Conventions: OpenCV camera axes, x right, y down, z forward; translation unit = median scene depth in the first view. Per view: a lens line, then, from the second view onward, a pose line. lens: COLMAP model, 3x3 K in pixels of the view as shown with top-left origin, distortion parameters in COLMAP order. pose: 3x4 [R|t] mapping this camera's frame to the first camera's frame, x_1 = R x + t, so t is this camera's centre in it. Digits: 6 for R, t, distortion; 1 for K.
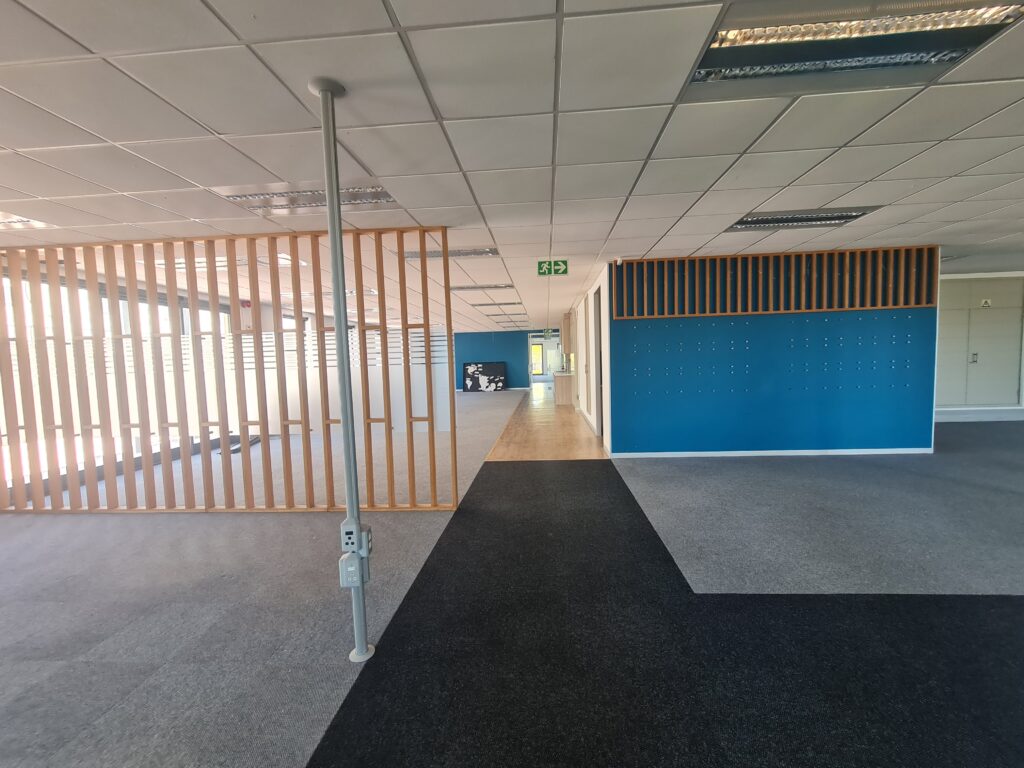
lens RADIAL K [[415.7, 0, 512.0], [0, 415.7, 384.0], [0, 0, 1]] dist [0.000309, 0.000072]
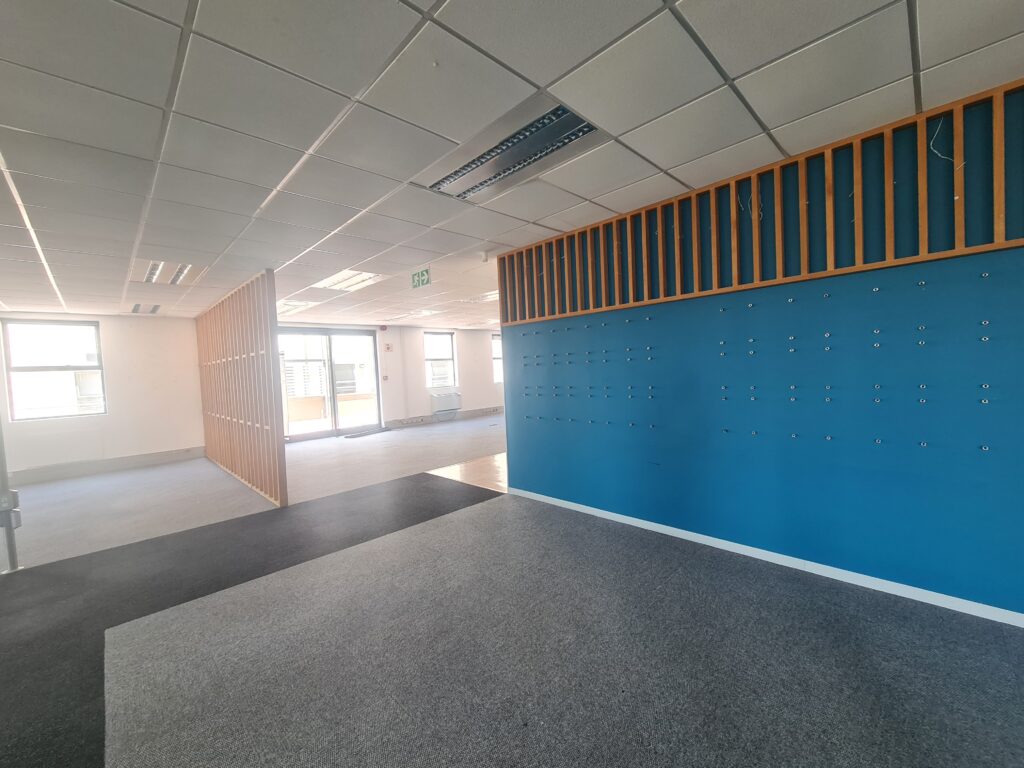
lens RADIAL K [[415.7, 0, 512.0], [0, 415.7, 384.0], [0, 0, 1]] dist [0.000309, 0.000072]
pose [[0.748265, 0.018308, -0.663147, 0.242744], [-0.012821, 0.999832, 0.013136, -0.013920], [0.663276, -0.001327, 0.748374, 0.113454]]
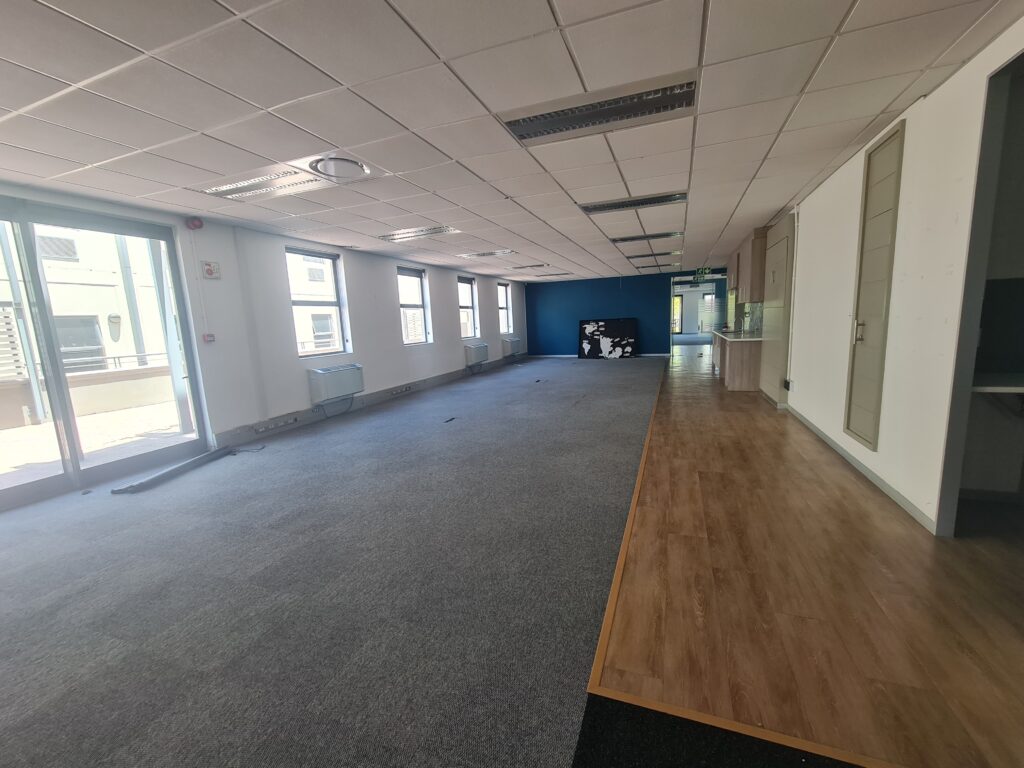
lens RADIAL K [[415.7, 0, 512.0], [0, 415.7, 384.0], [0, 0, 1]] dist [0.000309, 0.000072]
pose [[0.956288, 0.035996, -0.290203, -0.010229], [-0.006600, 0.994799, 0.101644, -0.011313], [0.292352, -0.095286, 0.951552, 0.232351]]
